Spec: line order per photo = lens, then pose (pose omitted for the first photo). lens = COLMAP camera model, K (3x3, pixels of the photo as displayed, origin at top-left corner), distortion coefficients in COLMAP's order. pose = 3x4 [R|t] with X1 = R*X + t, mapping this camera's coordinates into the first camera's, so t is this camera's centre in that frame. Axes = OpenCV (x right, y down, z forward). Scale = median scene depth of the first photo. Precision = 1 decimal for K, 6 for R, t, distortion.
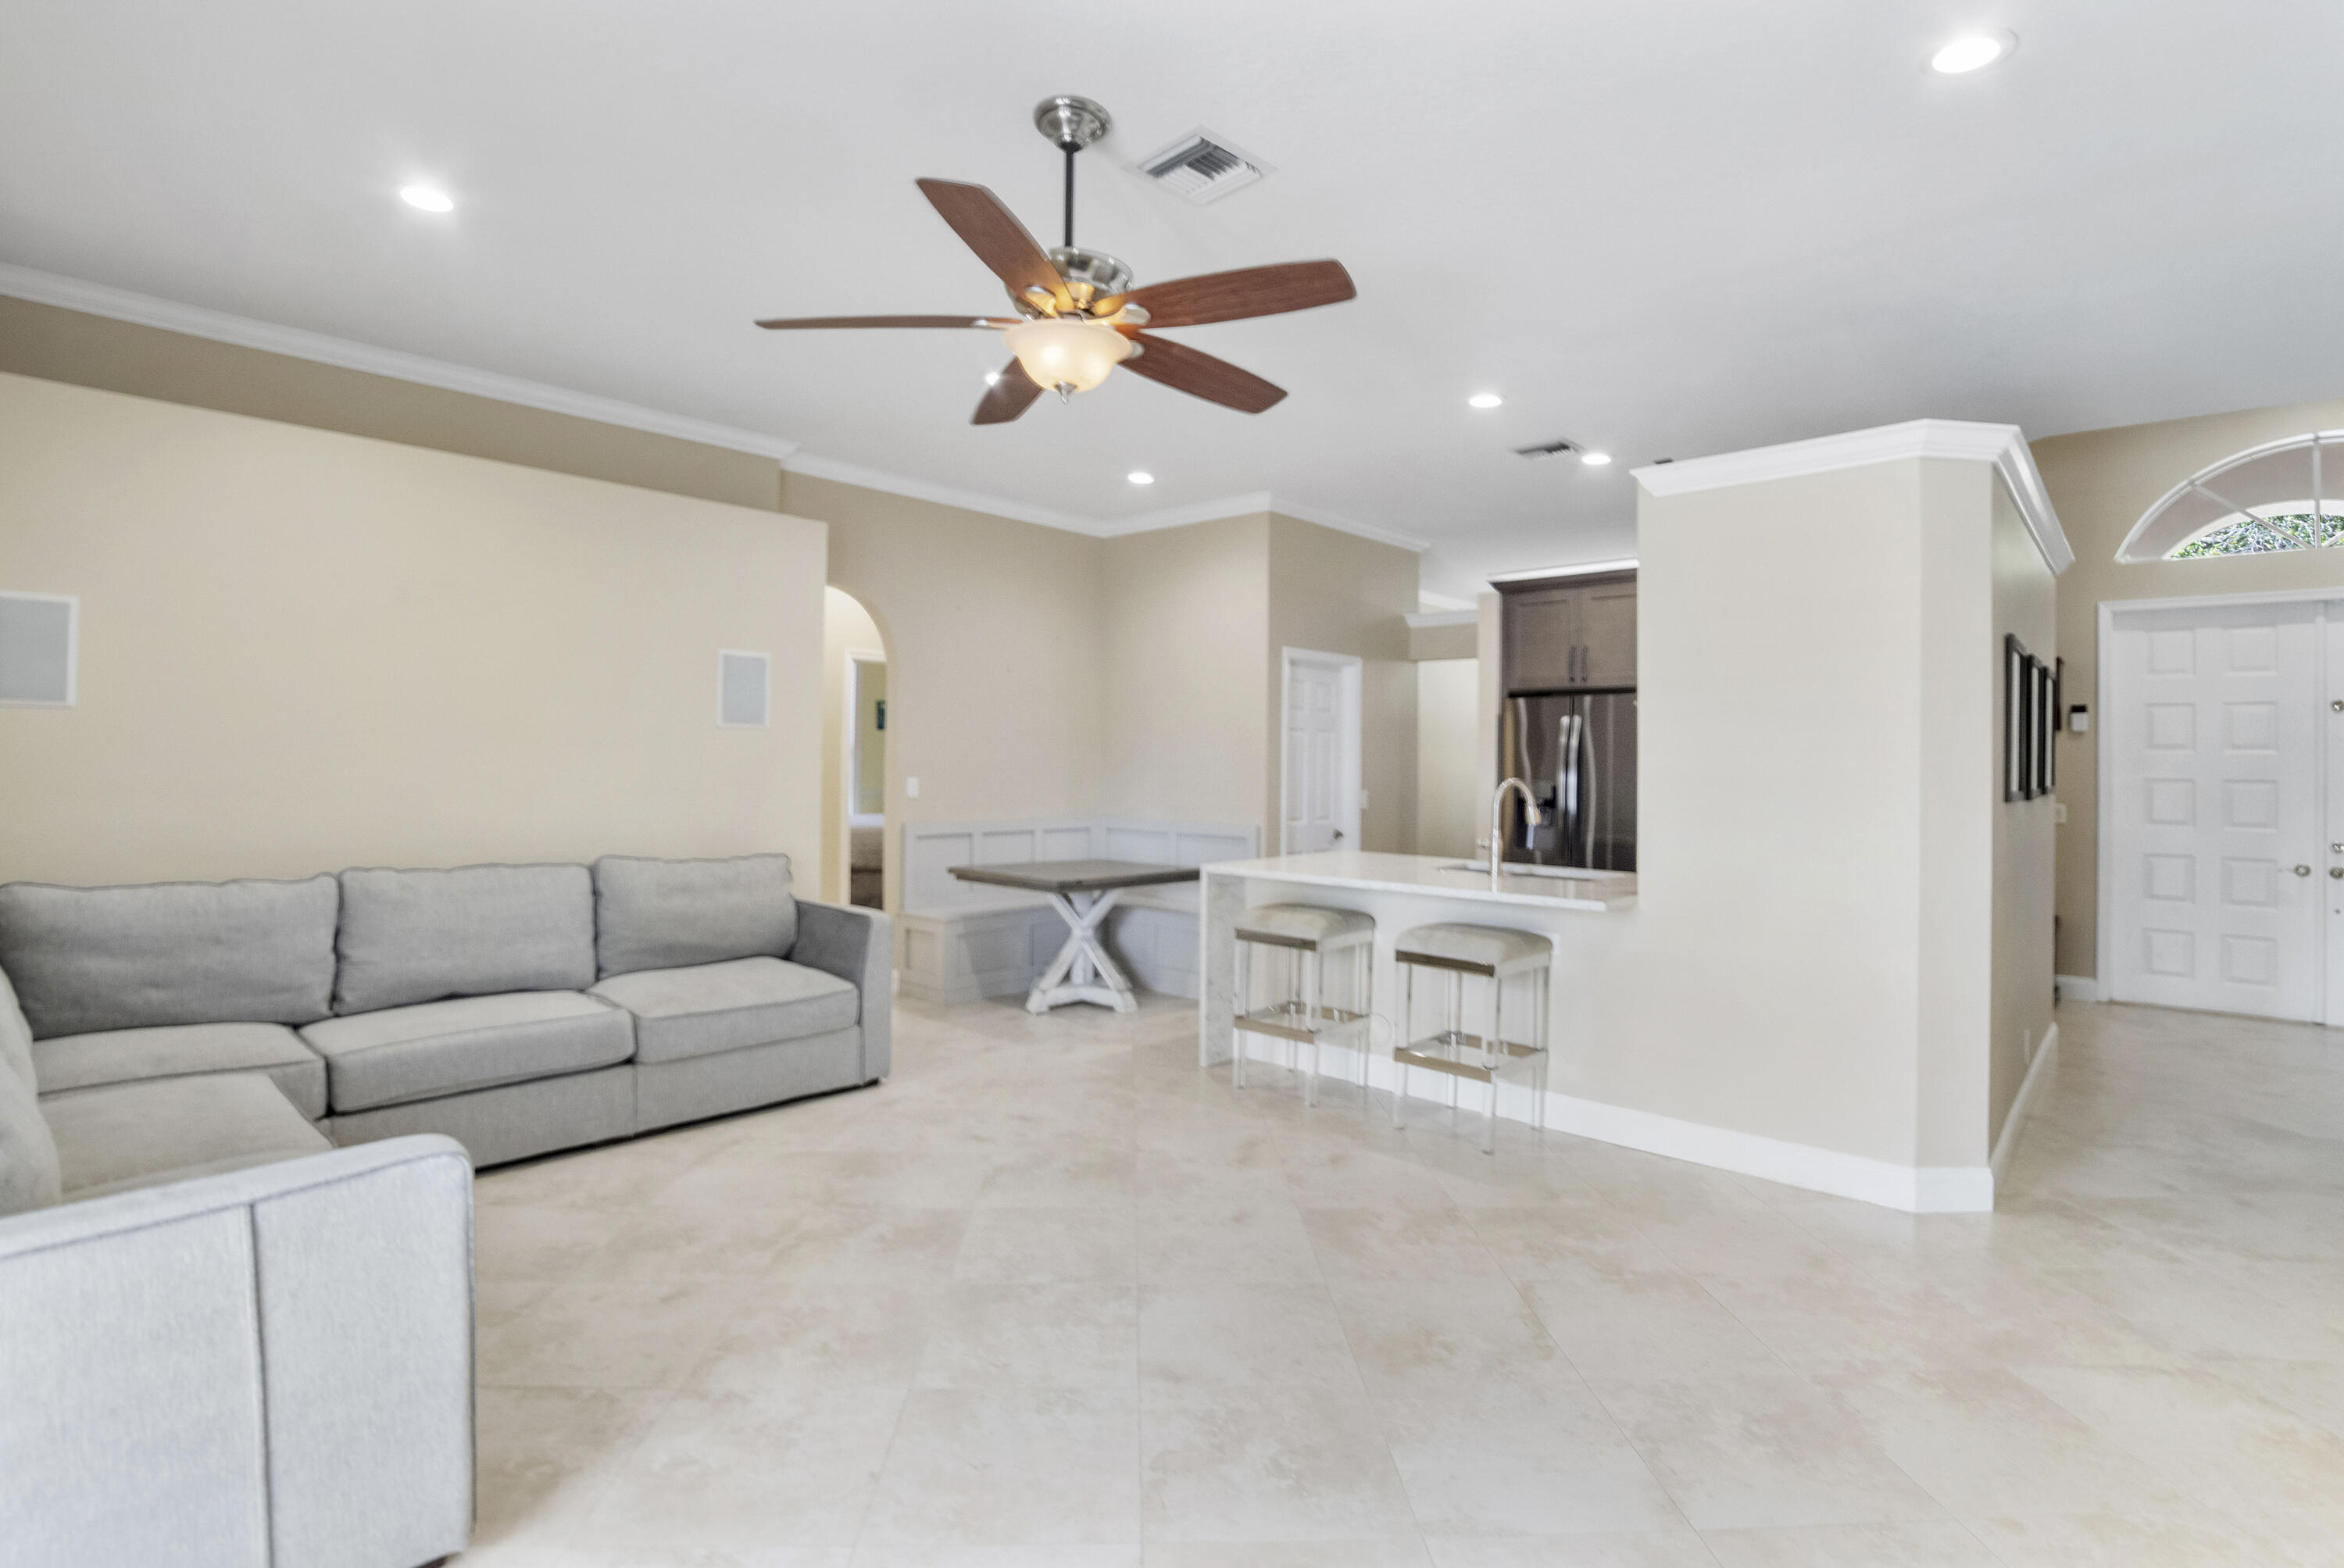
lens RADIAL K [[1121.7, 0, 1167.3], [0, 1121.7, 767.0], [0, 0, 1]] dist [-0.033318, 0.003984]
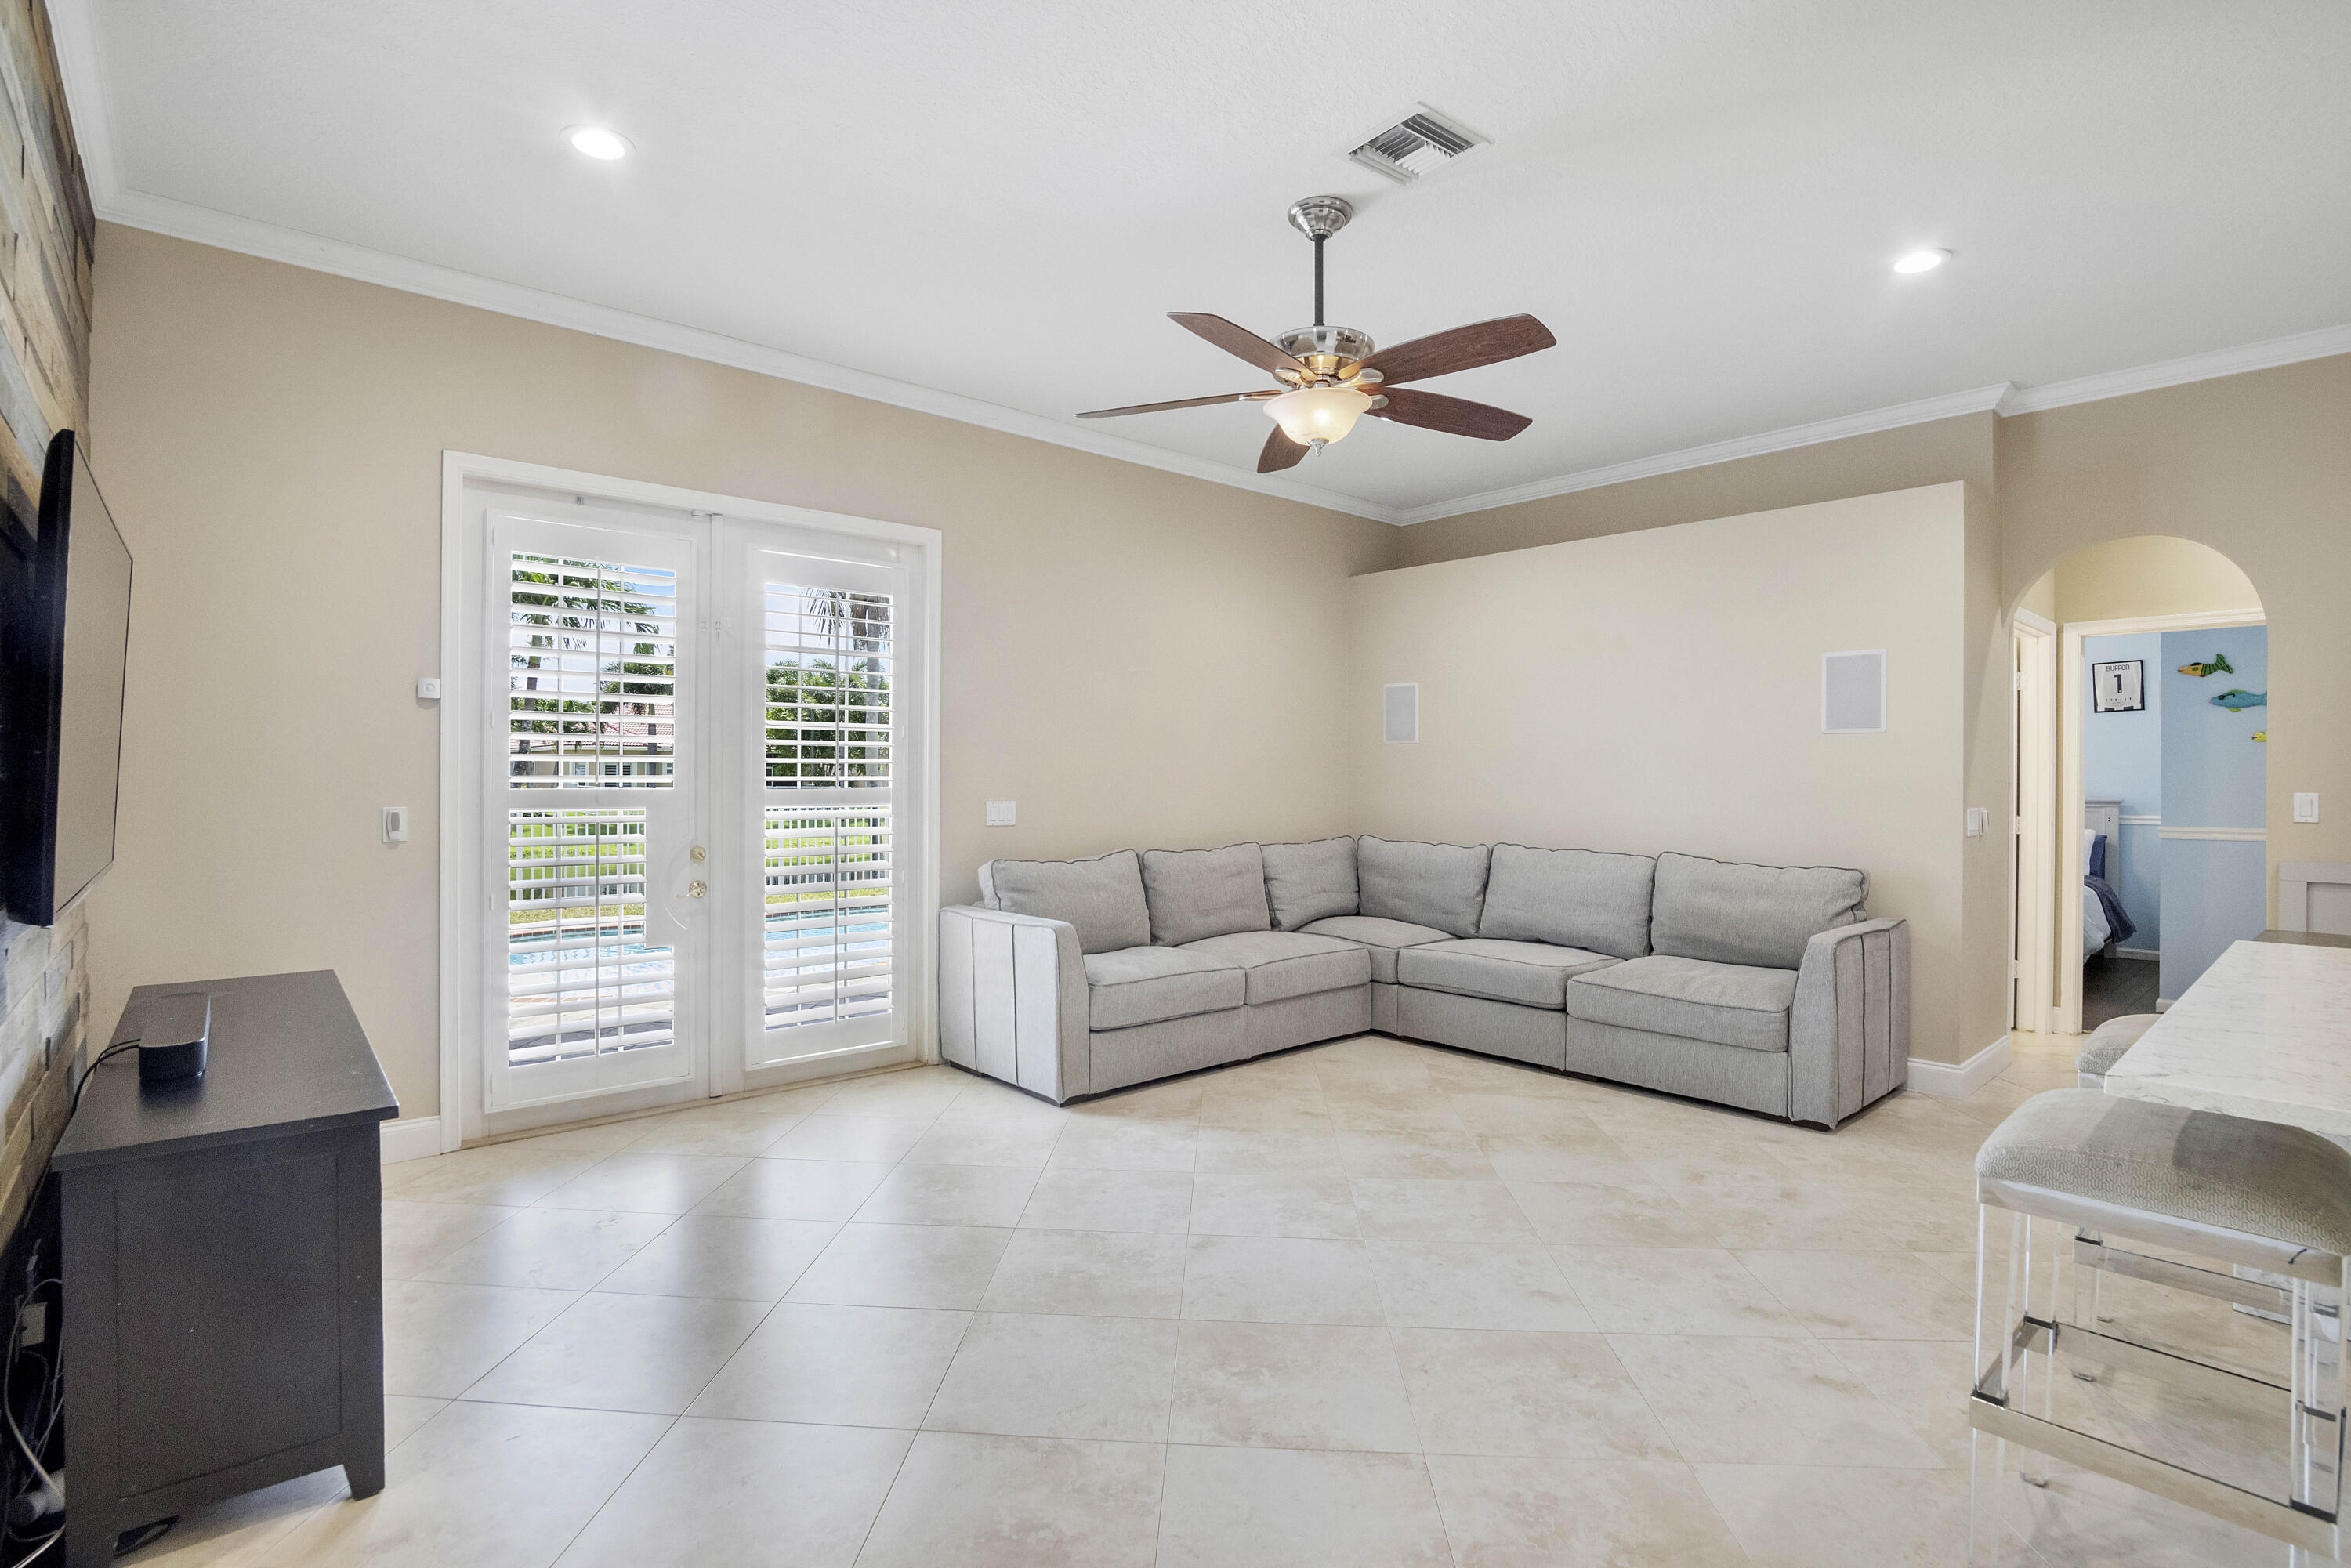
lens RADIAL K [[1125.0, 0, 1168.9], [0, 1125.0, 777.5], [0, 0, 1]] dist [-0.033318, 0.003984]
pose [[-0.105573, -0.010523, -0.994356, 0.922066], [-0.006178, 0.999932, -0.009926, 0.023583], [0.994392, 0.005095, -0.105630, 0.793432]]
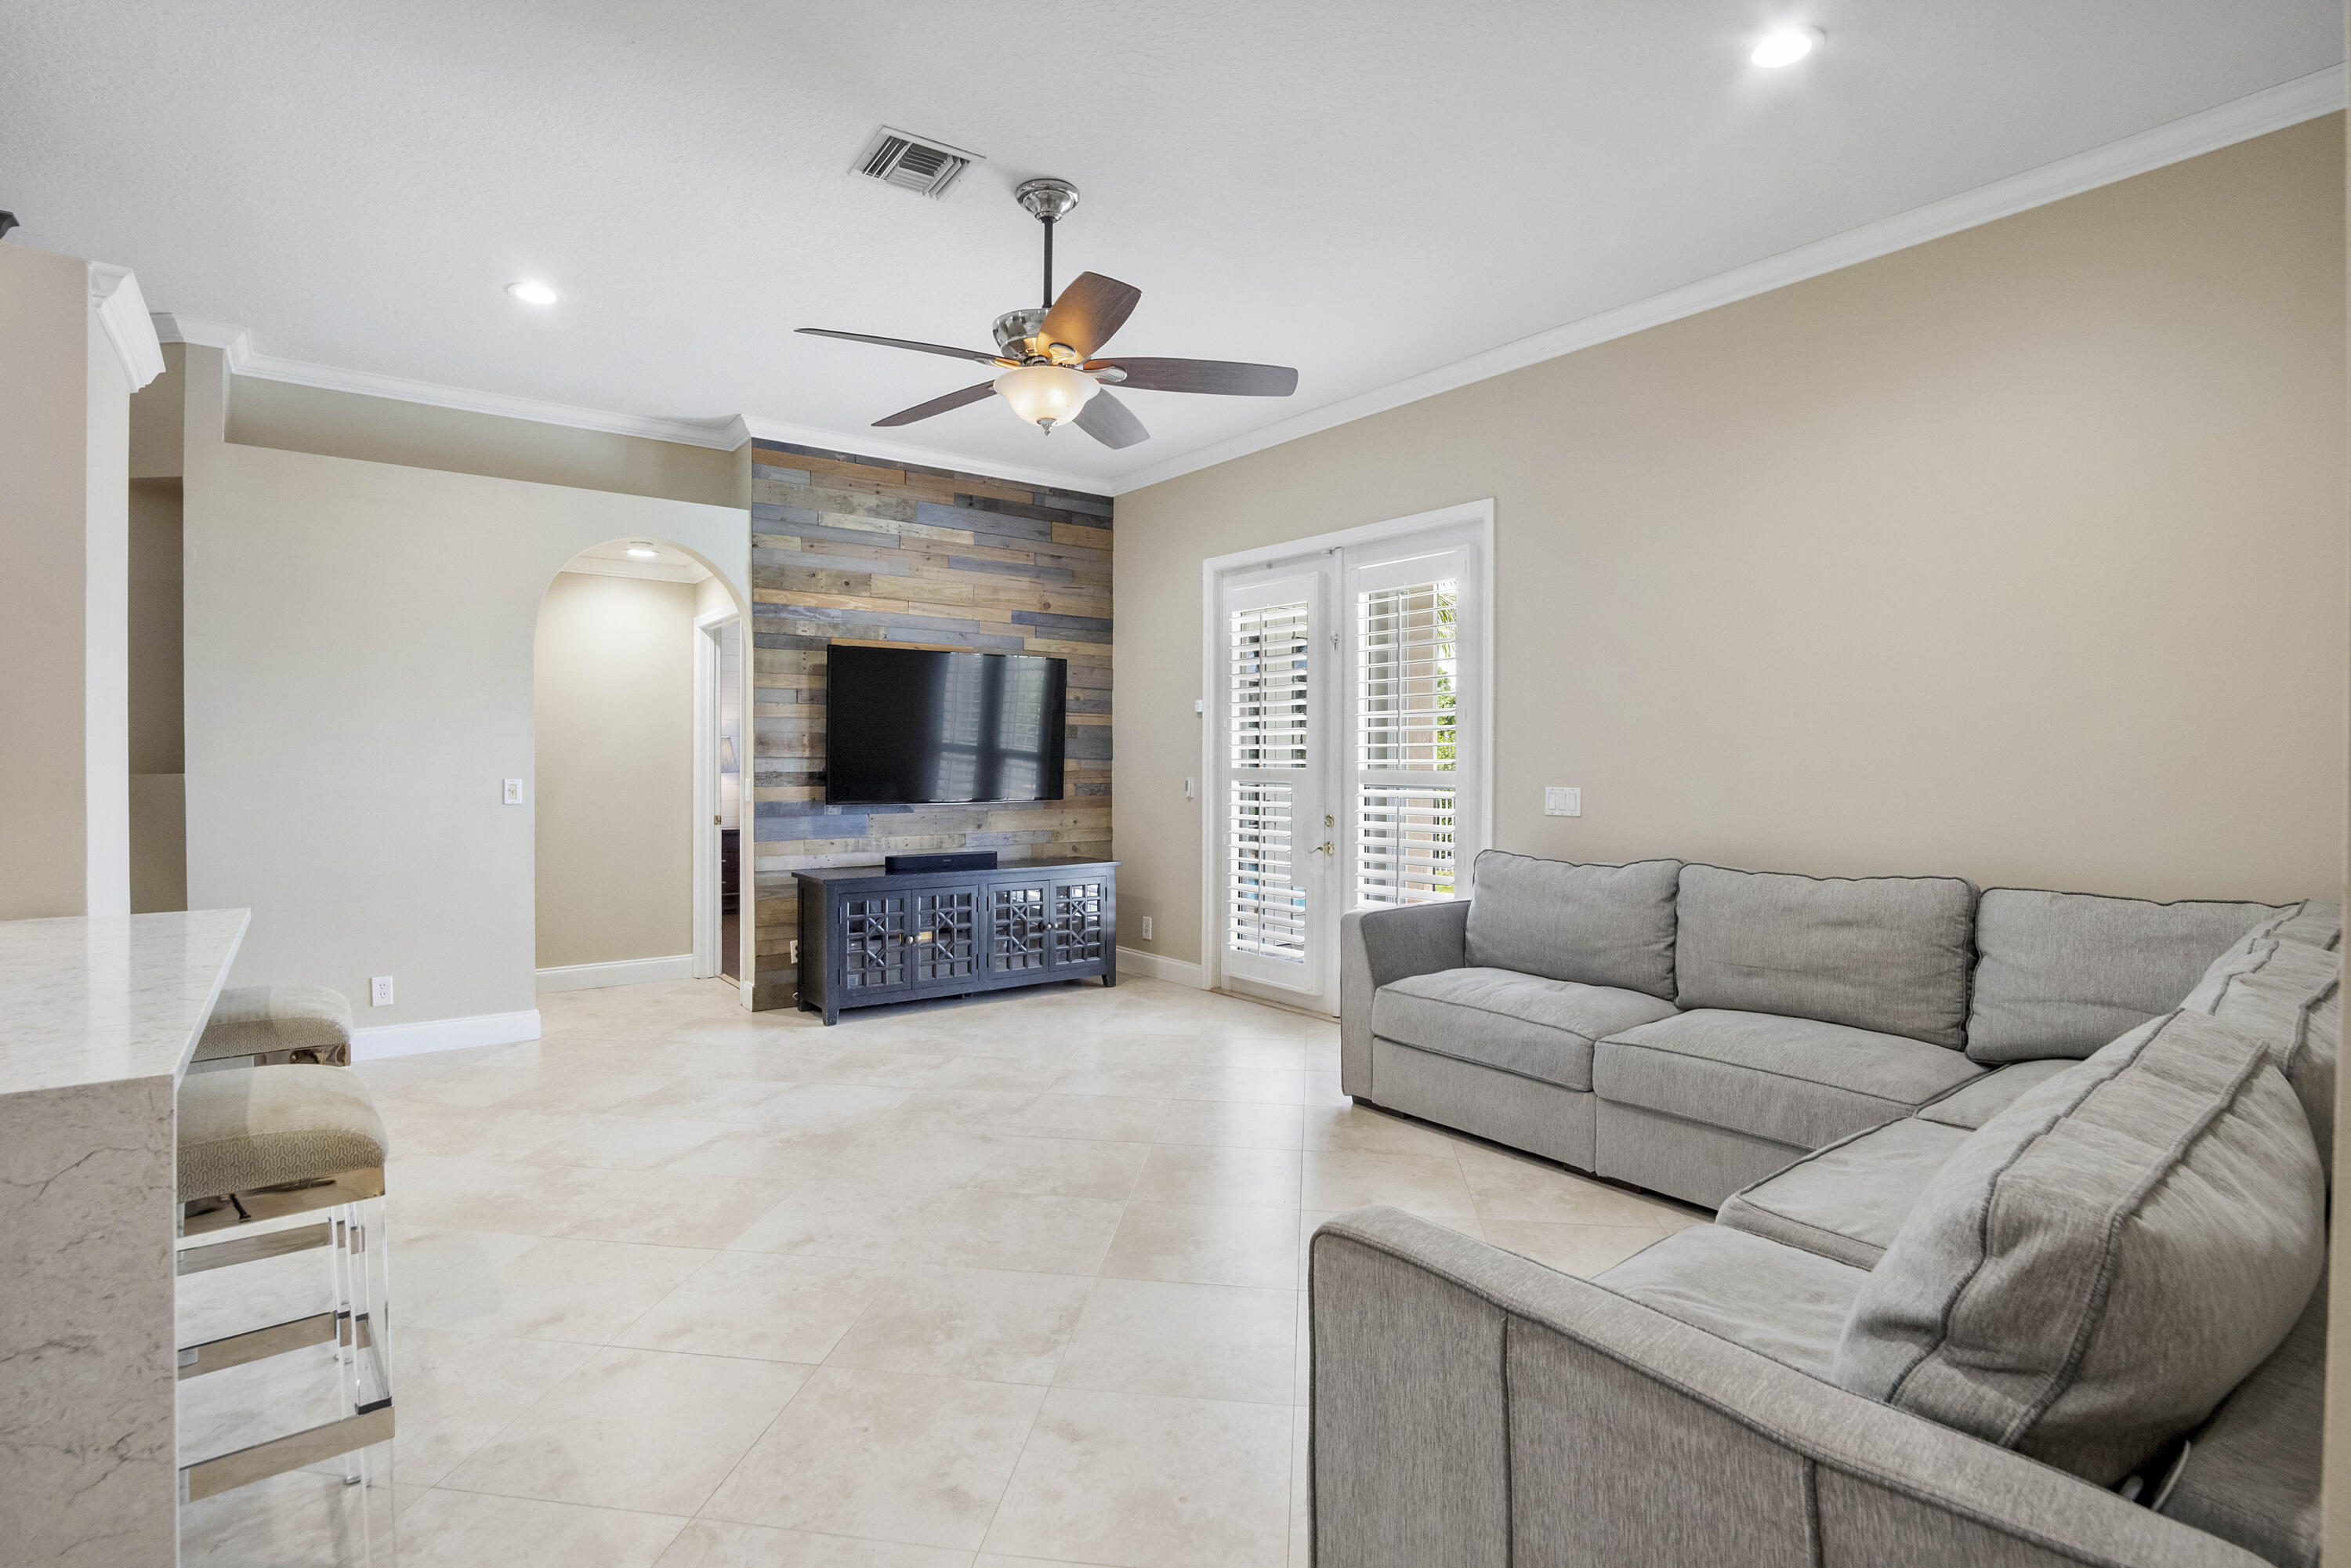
lens RADIAL K [[1125.0, 0, 1132.6], [0, 1125.0, 764.4], [0, 0, 1]] dist [-0.033318, 0.003984]
pose [[-0.980986, -0.016932, 0.193339, -0.351033], [-0.016165, 0.999854, 0.005546, 0.016246], [-0.193404, 0.002315, -0.981116, 1.792801]]
